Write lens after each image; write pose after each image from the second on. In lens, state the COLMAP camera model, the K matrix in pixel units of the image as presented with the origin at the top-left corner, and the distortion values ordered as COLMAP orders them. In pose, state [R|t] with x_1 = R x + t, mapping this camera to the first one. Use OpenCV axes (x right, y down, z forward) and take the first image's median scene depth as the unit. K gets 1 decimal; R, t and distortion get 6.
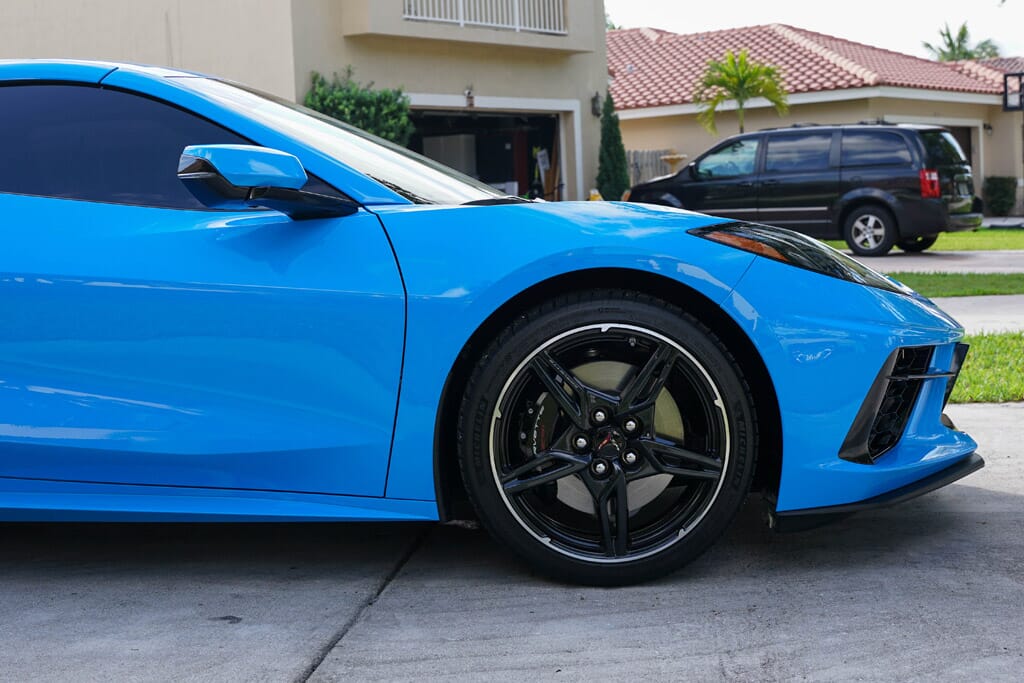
lens RADIAL K [[1416.2, 0, 512.1], [0, 1416.2, 339.2], [0, 0, 1]] dist [-0.042547, 0.000000]
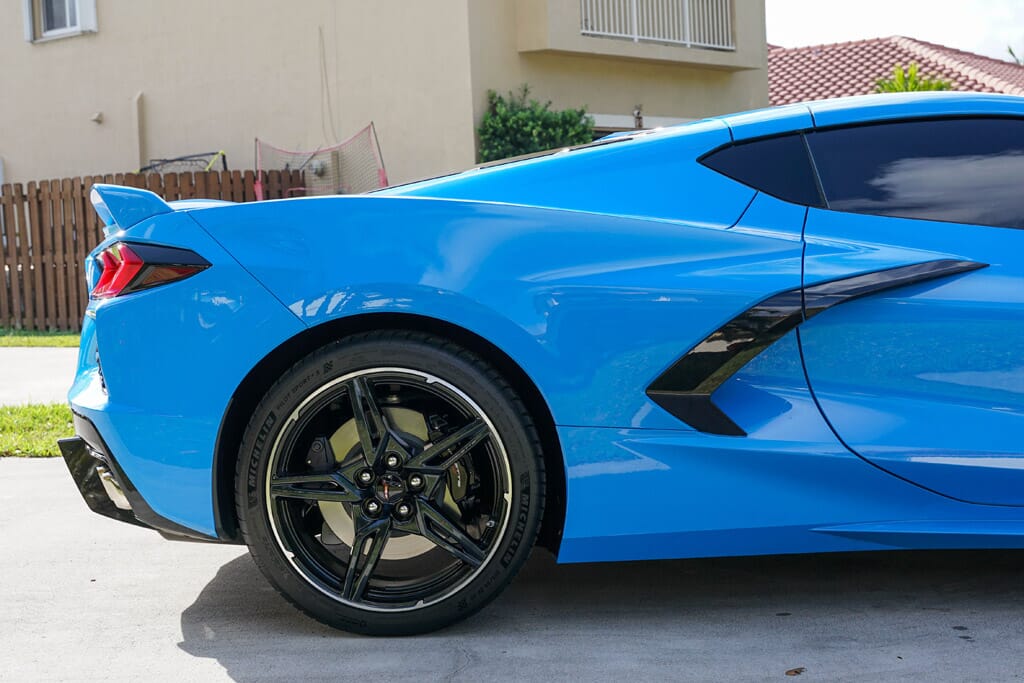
lens RADIAL K [[1569.3, 0, 512.1], [0, 1569.3, 345.0], [0, 0, 1]] dist [-0.037219, 0.000000]
pose [[0.999803, -0.004400, 0.019365, -0.142426], [0.004834, 0.999737, -0.022418, 0.001413], [-0.019261, 0.022507, 0.999561, -0.028315]]
